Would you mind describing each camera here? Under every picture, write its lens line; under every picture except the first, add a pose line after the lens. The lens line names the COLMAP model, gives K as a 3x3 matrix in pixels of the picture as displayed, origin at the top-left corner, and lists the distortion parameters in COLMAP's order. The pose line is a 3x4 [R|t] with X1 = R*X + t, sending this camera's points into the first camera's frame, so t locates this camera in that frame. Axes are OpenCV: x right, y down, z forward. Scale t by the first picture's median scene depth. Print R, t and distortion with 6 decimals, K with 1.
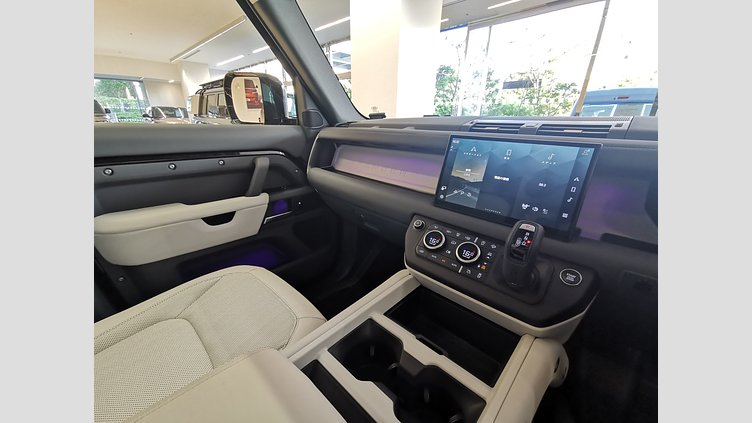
lens RADIAL K [[259.2, 0, 374.7], [0, 259.2, 211.6], [0, 0, 1]] dist [0.009606, 0.000077]
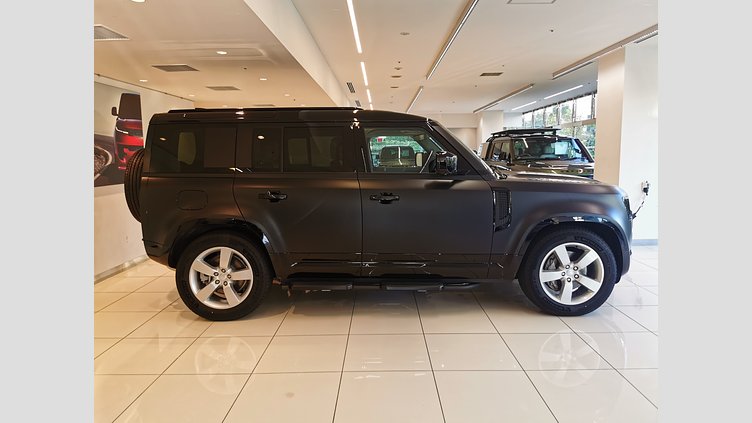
lens RADIAL K [[446.7, 0, 376.2], [0, 446.7, 211.2], [0, 0, 1]] dist [-0.003152, -0.000294]
pose [[0.690057, 0.078689, -0.719465, 0.310327], [-0.233990, 0.964942, -0.118889, 0.140714], [0.684887, 0.250388, 0.684278, -0.446045]]
